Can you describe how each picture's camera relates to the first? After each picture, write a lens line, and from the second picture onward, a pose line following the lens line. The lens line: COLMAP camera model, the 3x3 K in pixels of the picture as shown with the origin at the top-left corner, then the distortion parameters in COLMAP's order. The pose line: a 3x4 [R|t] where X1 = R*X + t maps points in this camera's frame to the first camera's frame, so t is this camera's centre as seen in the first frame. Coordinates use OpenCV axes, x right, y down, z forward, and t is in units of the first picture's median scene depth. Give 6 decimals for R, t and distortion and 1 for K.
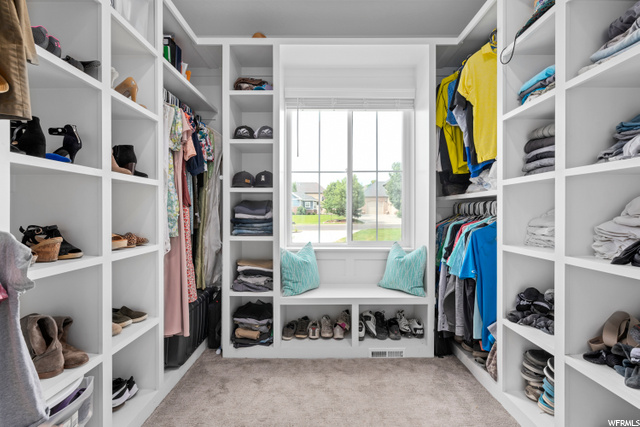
lens RADIAL K [[278.9, 0, 320.2], [0, 278.9, 214.6], [0, 0, 1]] dist [0.000721, 0.000059]
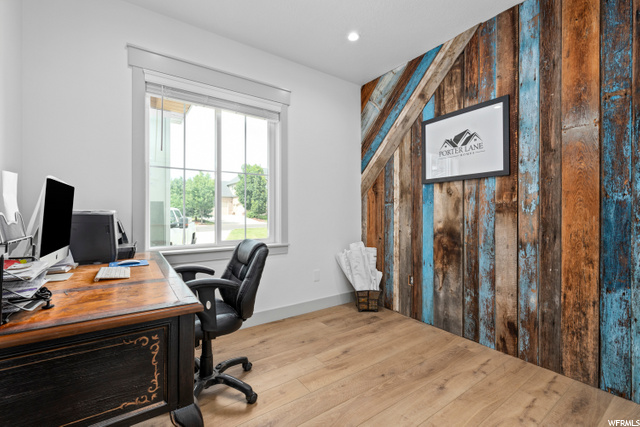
lens RADIAL K [[278.9, 0, 318.3], [0, 278.9, 212.6], [0, 0, 1]] dist [0.000721, 0.000059]
pose [[0.815703, 0.002724, 0.578465, -0.174131], [0.002467, 0.999963, -0.008187, 0.000614], [-0.578466, 0.008105, 0.815666, -0.006337]]
